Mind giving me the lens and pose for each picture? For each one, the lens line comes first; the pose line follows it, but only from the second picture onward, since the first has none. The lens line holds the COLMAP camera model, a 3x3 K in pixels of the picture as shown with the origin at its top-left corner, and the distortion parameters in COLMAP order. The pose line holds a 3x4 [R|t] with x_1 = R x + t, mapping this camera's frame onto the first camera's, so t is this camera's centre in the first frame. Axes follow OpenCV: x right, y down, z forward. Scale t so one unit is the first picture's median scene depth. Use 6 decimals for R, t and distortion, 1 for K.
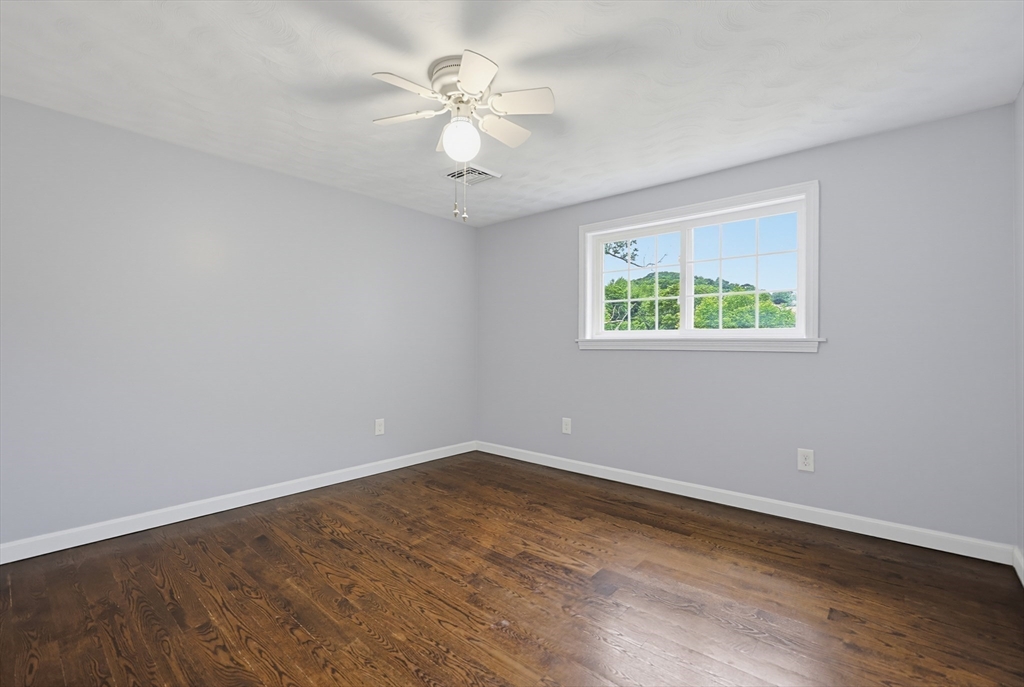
lens RADIAL K [[445.7, 0, 512.0], [0, 445.7, 343.5], [0, 0, 1]] dist [0.001670, 0.000261]
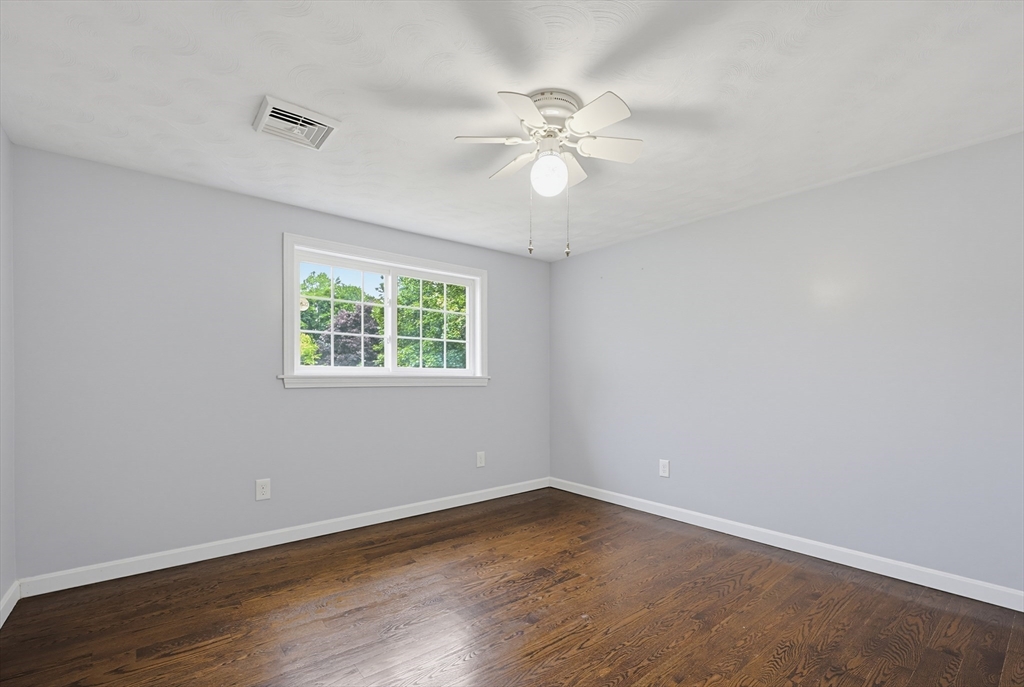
lens RADIAL K [[450.7, 0, 514.3], [0, 450.7, 390.9], [0, 0, 1]] dist [0.001816, 0.000360]
pose [[0.178983, -0.028155, 0.983449, -0.787211], [-0.000148, 0.999590, 0.028644, -0.006205], [-0.983852, -0.005272, 0.178905, 0.629143]]
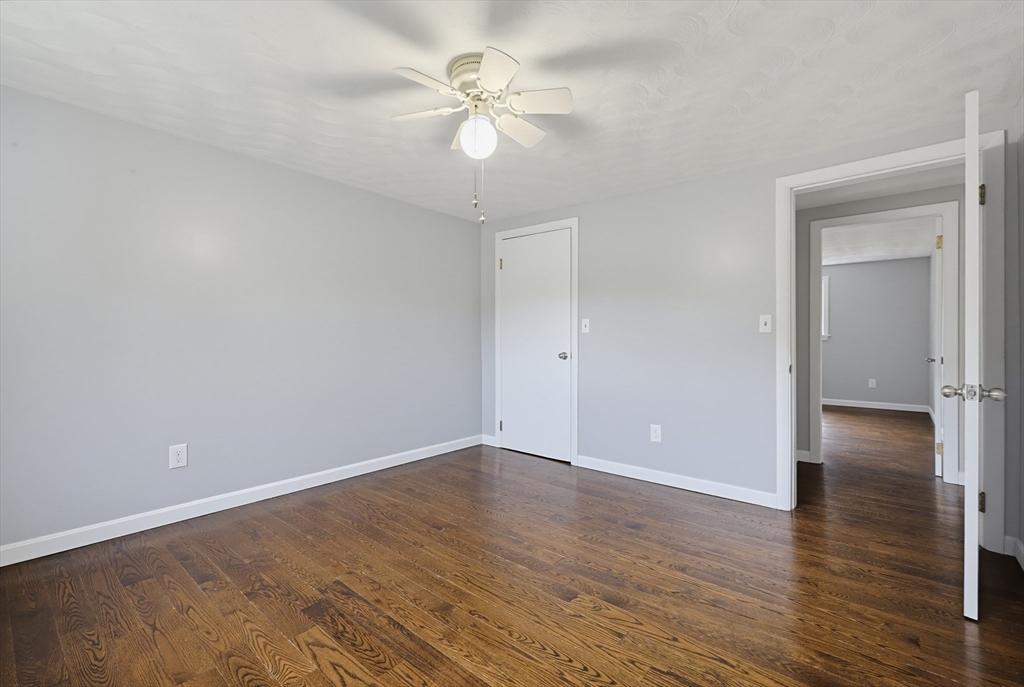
lens RADIAL K [[445.7, 0, 512.0], [0, 445.7, 343.5], [0, 0, 1]] dist [0.001670, 0.000261]
pose [[-0.999968, -0.007771, -0.001897, -0.134557], [-0.007792, 0.999901, 0.011688, -0.003330], [0.001806, 0.011702, -0.999930, 1.405432]]
